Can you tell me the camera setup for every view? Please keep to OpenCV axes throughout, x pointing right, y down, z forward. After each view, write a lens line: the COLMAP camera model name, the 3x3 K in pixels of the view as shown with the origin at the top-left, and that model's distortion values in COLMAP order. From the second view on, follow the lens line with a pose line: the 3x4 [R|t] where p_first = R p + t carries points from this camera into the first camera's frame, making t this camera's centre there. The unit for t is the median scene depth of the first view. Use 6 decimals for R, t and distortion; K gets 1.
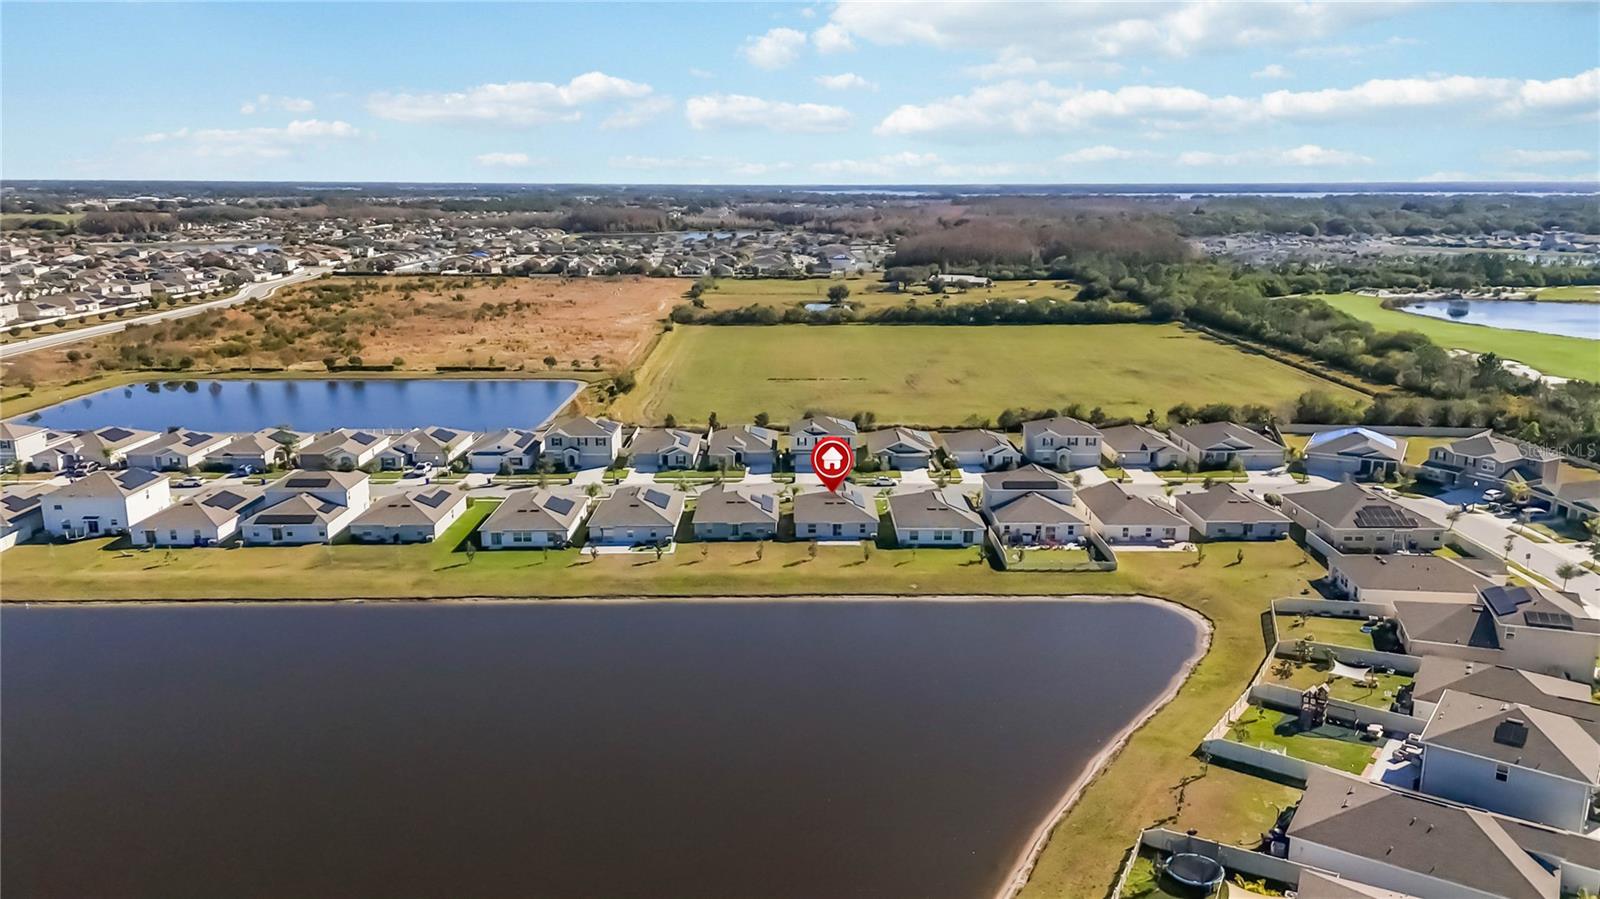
lens RADIAL K [[1161.7, 0, 800.0], [0, 1161.7, 449.5], [0, 0, 1]] dist [0.052495, -0.000752]
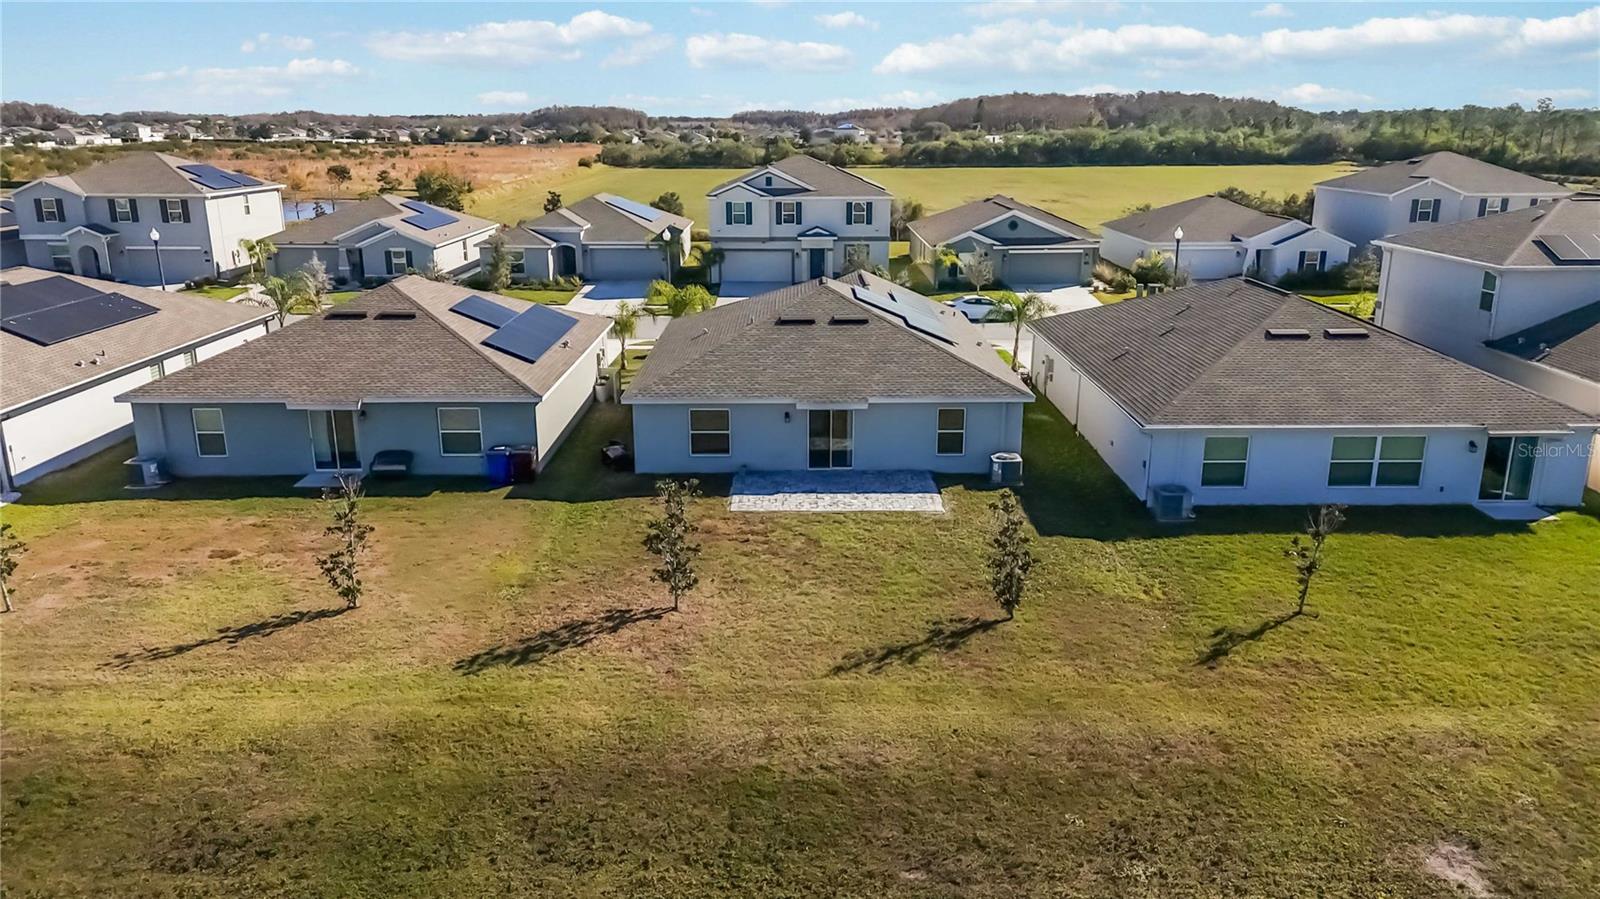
lens RADIAL K [[1161.7, 0, 800.0], [0, 1161.7, 449.5], [0, 0, 1]] dist [0.052495, -0.000752]
pose [[0.999994, -0.000866, -0.003353, 0.027553], [0.001024, 0.998879, 0.047323, 0.061680], [0.003309, -0.047326, 0.998874, 0.795298]]
